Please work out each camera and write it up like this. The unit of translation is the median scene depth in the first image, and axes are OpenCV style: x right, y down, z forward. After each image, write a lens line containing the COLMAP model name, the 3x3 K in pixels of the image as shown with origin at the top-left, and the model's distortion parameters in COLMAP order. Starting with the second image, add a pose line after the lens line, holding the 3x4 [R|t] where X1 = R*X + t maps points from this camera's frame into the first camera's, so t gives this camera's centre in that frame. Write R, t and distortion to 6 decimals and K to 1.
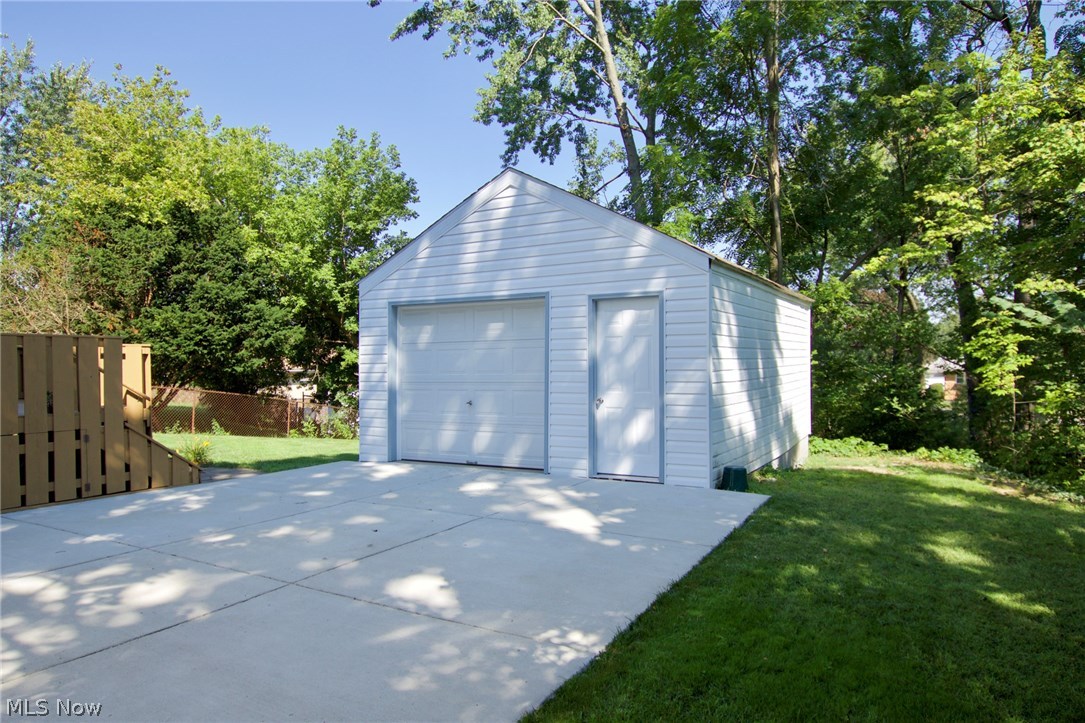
lens RADIAL K [[707.5, 0, 538.1], [0, 707.5, 377.8], [0, 0, 1]] dist [0.003335, 0.002830]
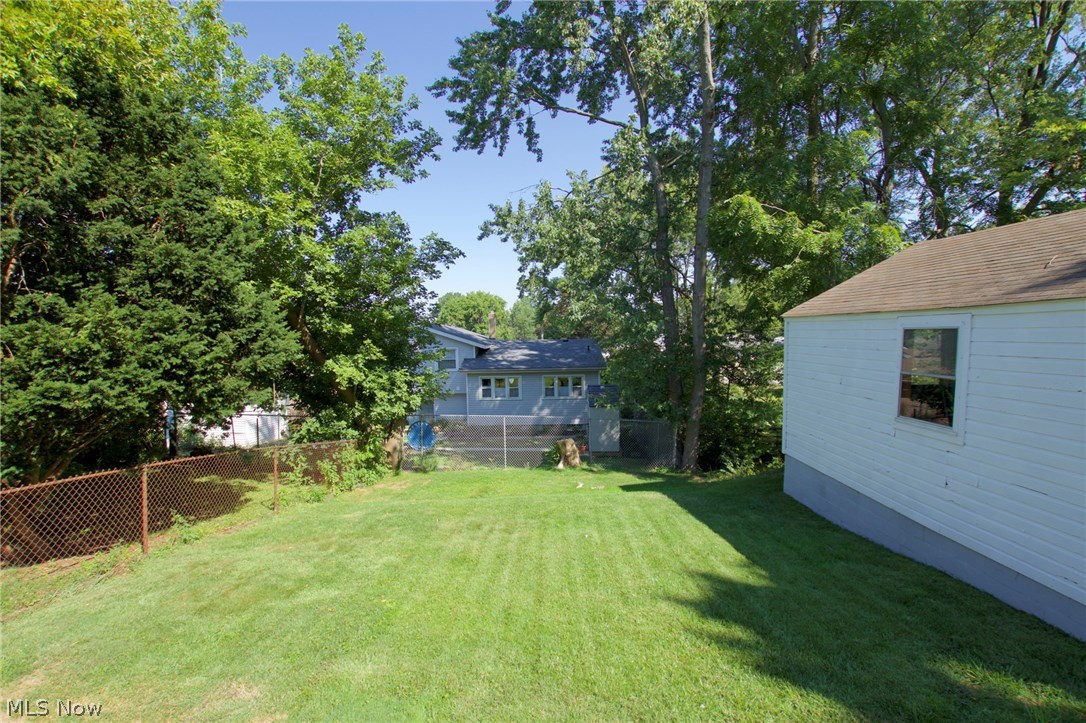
lens RADIAL K [[497.2, 0, 546.5], [0, 497.2, 376.2], [0, 0, 1]] dist [-0.025900, 0.001557]
pose [[0.863914, -0.046740, 0.501465, -0.423994], [0.022252, 0.998254, 0.054708, -0.058786], [-0.503147, -0.036105, 0.863446, 0.588962]]
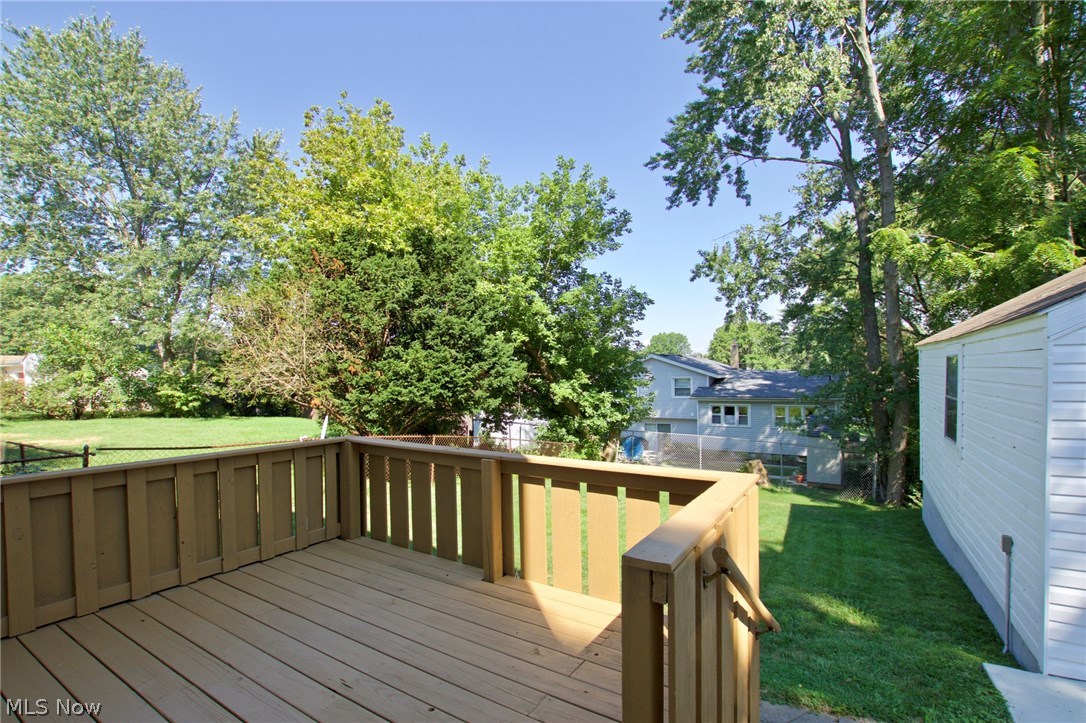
lens RADIAL K [[497.2, 0, 546.5], [0, 497.2, 376.2], [0, 0, 1]] dist [-0.025900, 0.001557]
pose [[0.999764, -0.010545, -0.018996, -0.338346], [0.010253, 0.999829, -0.015373, -0.049579], [0.019155, 0.015175, 0.999701, 0.379732]]
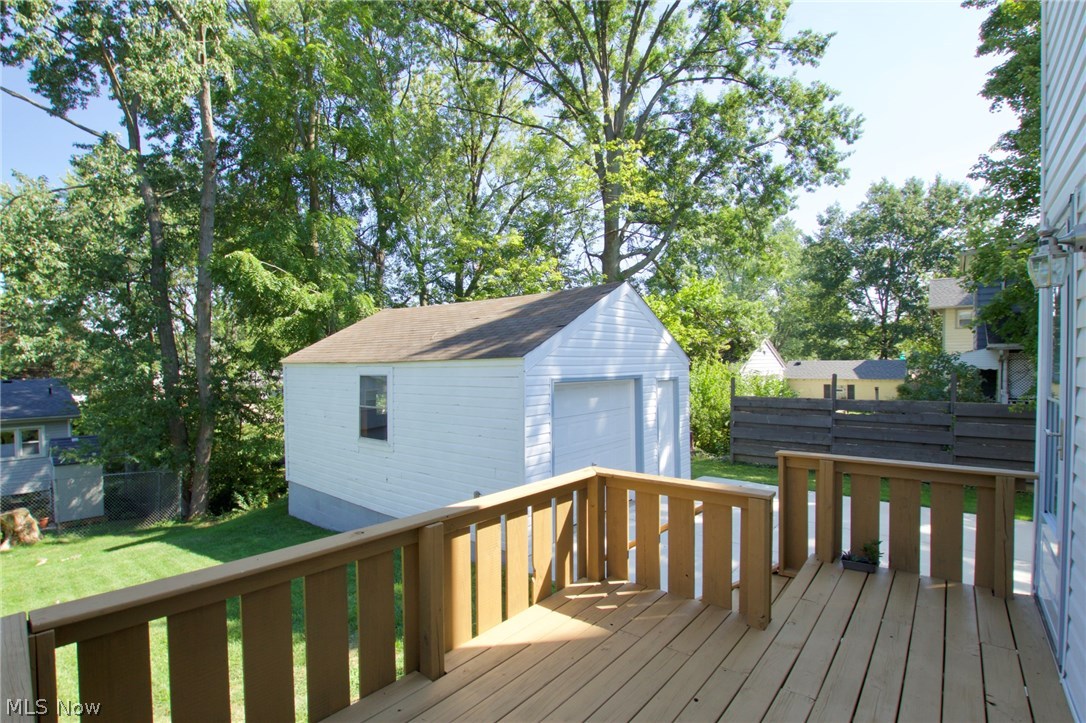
lens RADIAL K [[497.2, 0, 546.5], [0, 497.2, 376.2], [0, 0, 1]] dist [-0.025900, 0.001557]
pose [[0.156339, -0.012960, 0.987618, -0.493011], [0.032269, 0.999447, 0.008007, -0.064942], [-0.987176, 0.030618, 0.156671, 0.499020]]
